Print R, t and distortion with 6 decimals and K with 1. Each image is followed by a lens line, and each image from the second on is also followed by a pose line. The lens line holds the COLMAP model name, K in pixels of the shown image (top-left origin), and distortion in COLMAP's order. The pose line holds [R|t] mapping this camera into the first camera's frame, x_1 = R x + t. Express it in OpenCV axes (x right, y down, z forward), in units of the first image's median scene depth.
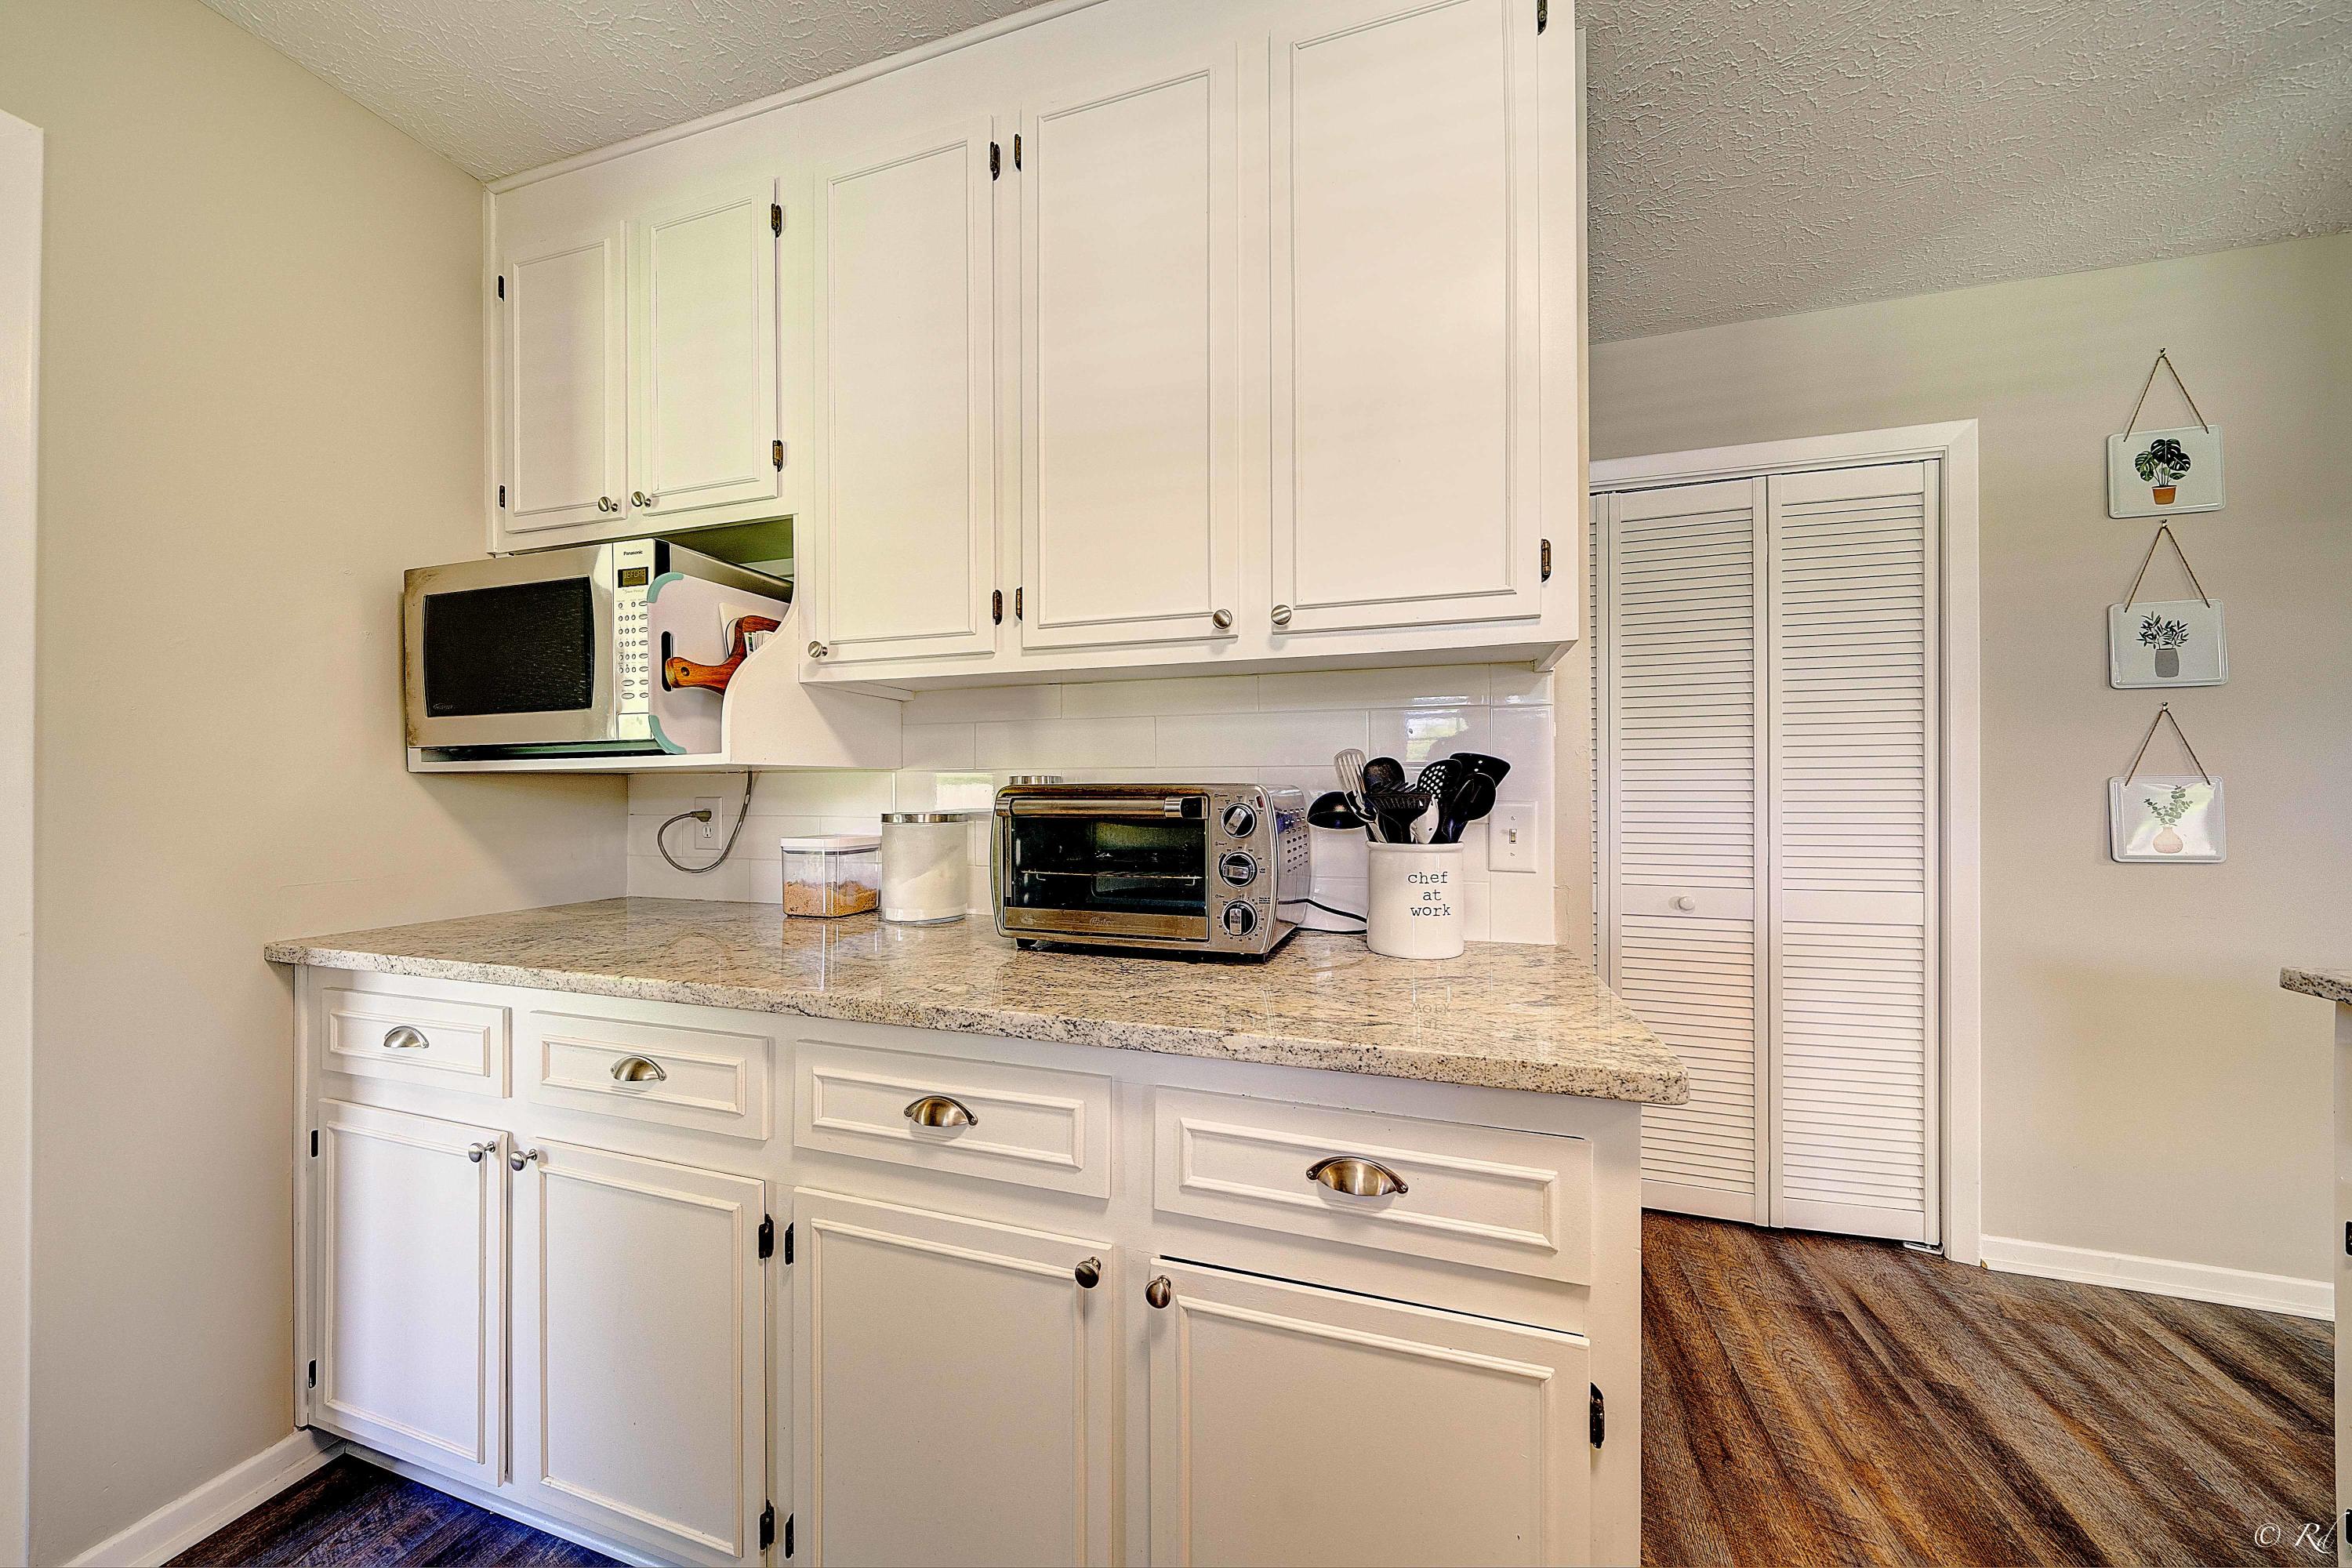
lens RADIAL K [[805.6, 0, 1173.0], [0, 805.6, 783.2], [0, 0, 1]] dist [-0.000958, 0.000164]
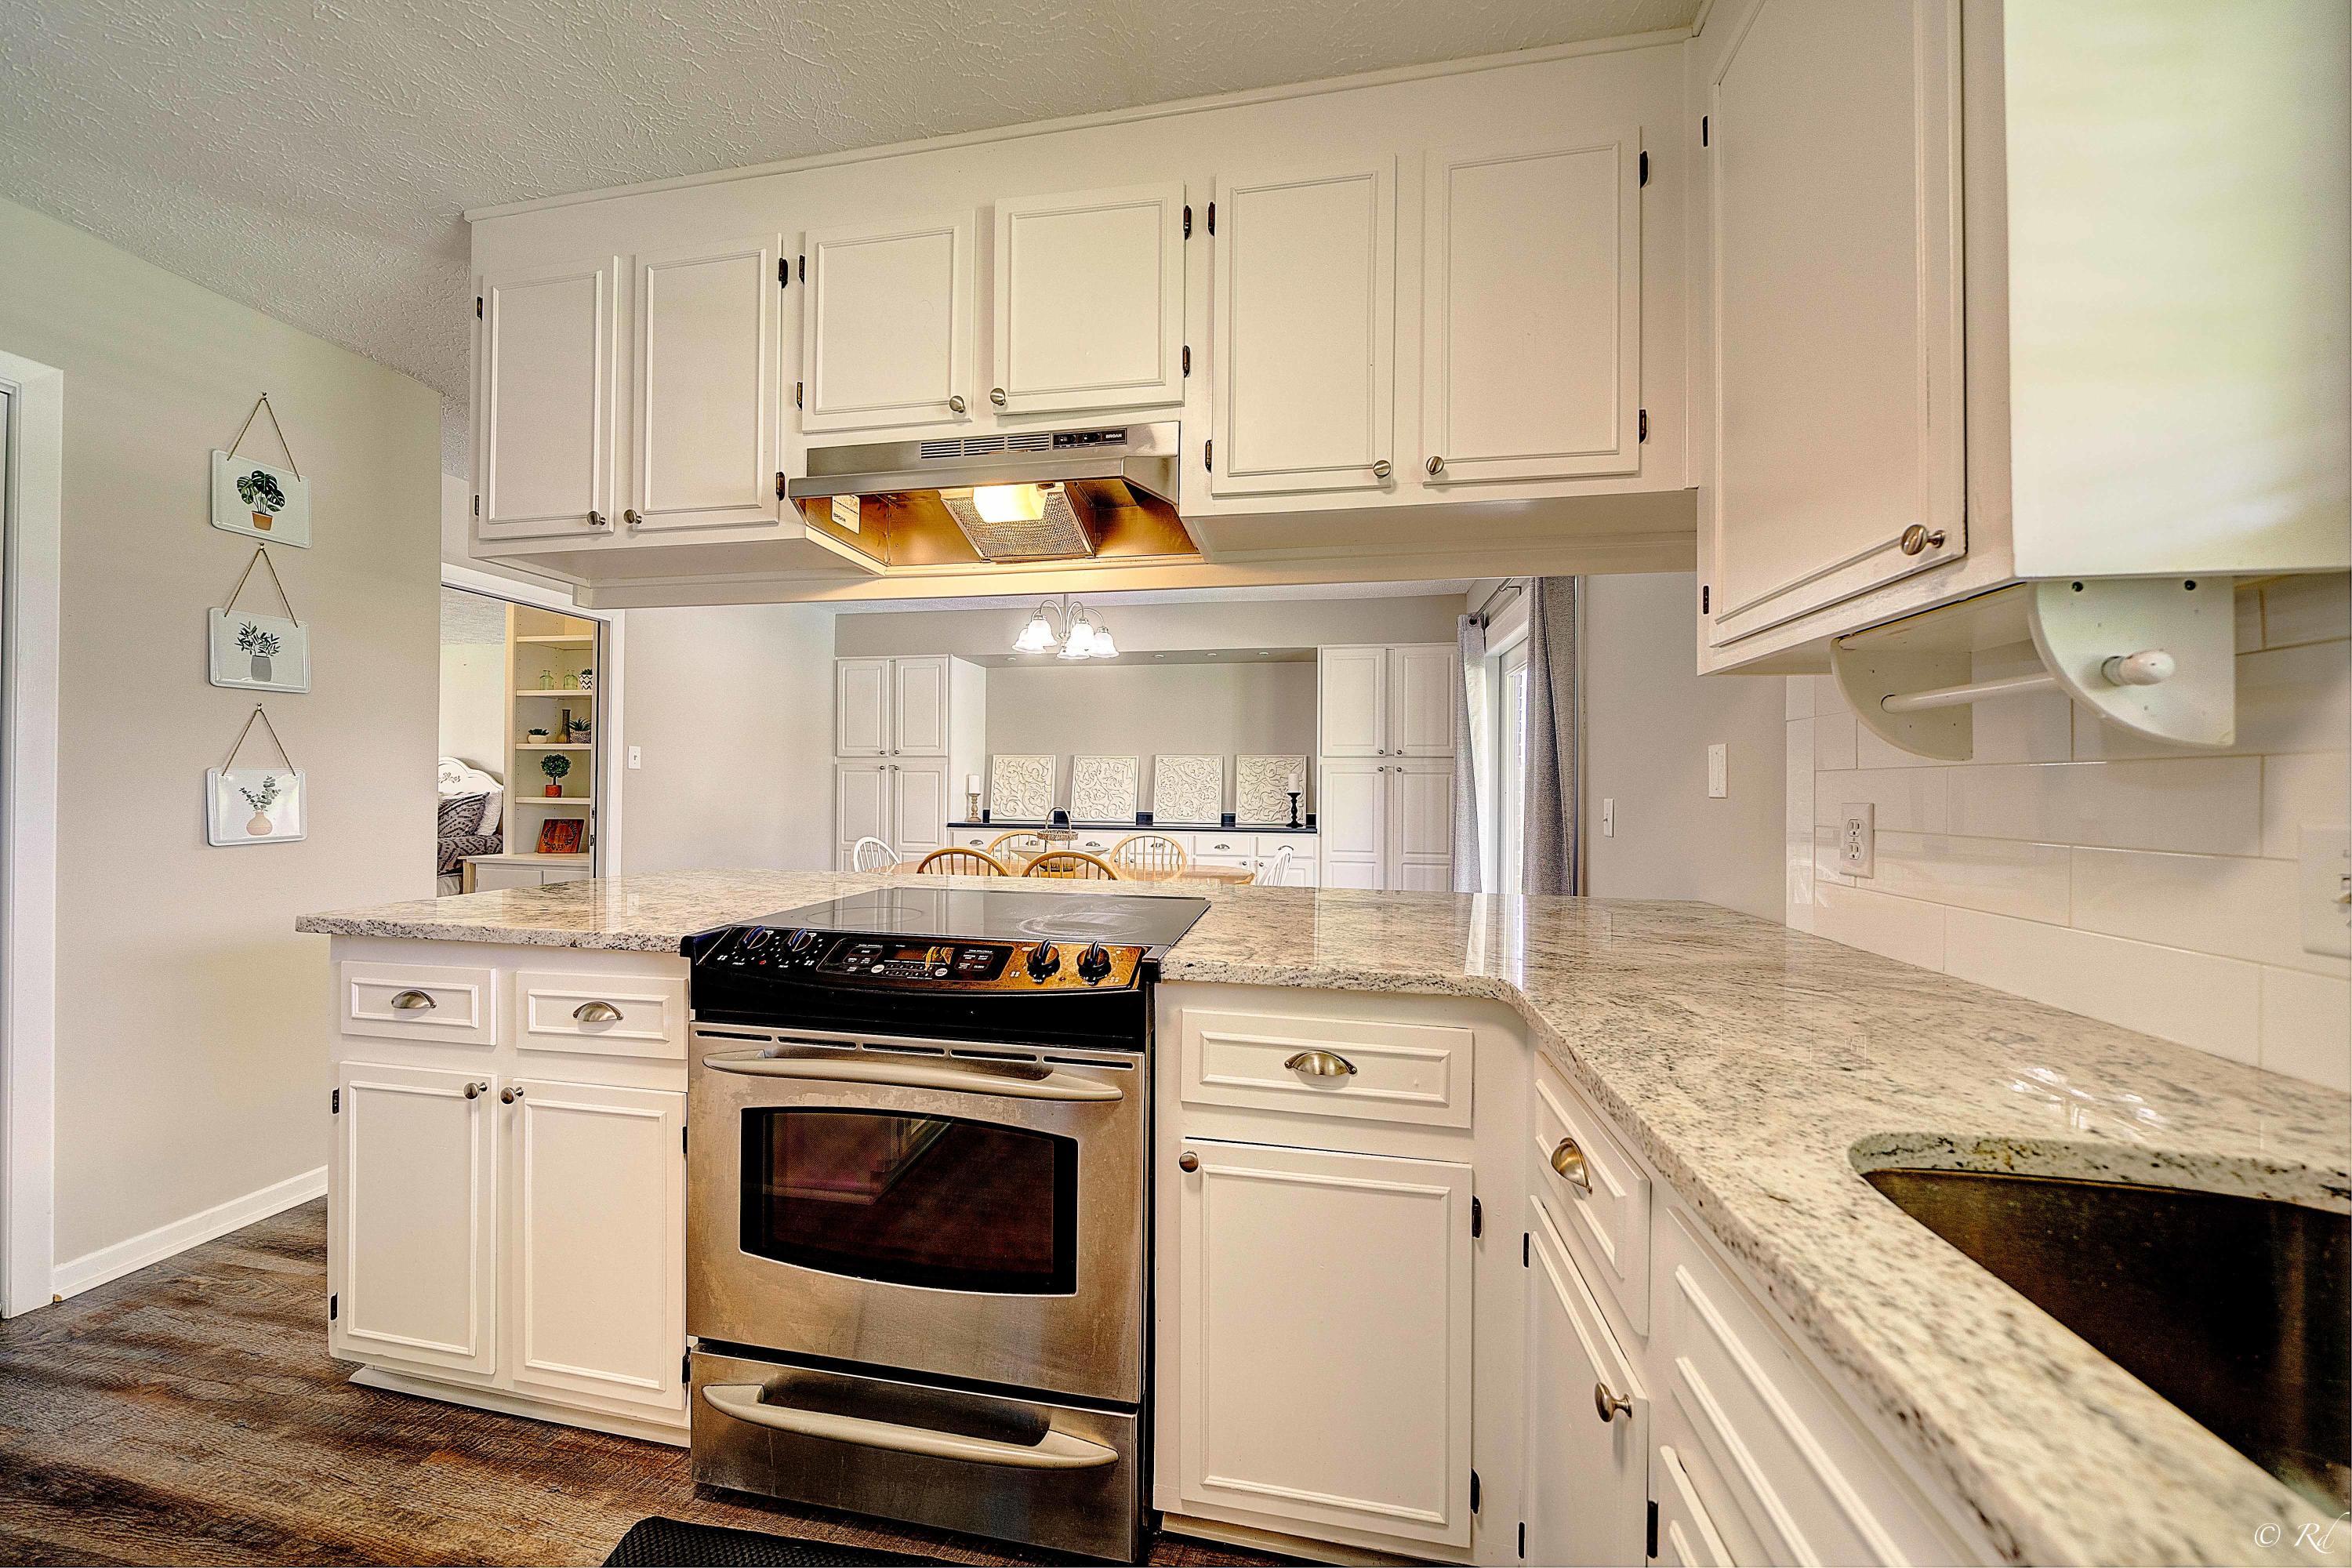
lens RADIAL K [[805.6, 0, 1173.6], [0, 805.6, 777.9], [0, 0, 1]] dist [-0.000958, 0.000164]
pose [[-0.117258, 0.000871, 0.993101, -0.052388], [-0.006323, 0.999979, -0.001623, -0.000842], [-0.993081, -0.006470, -0.117250, -0.153974]]
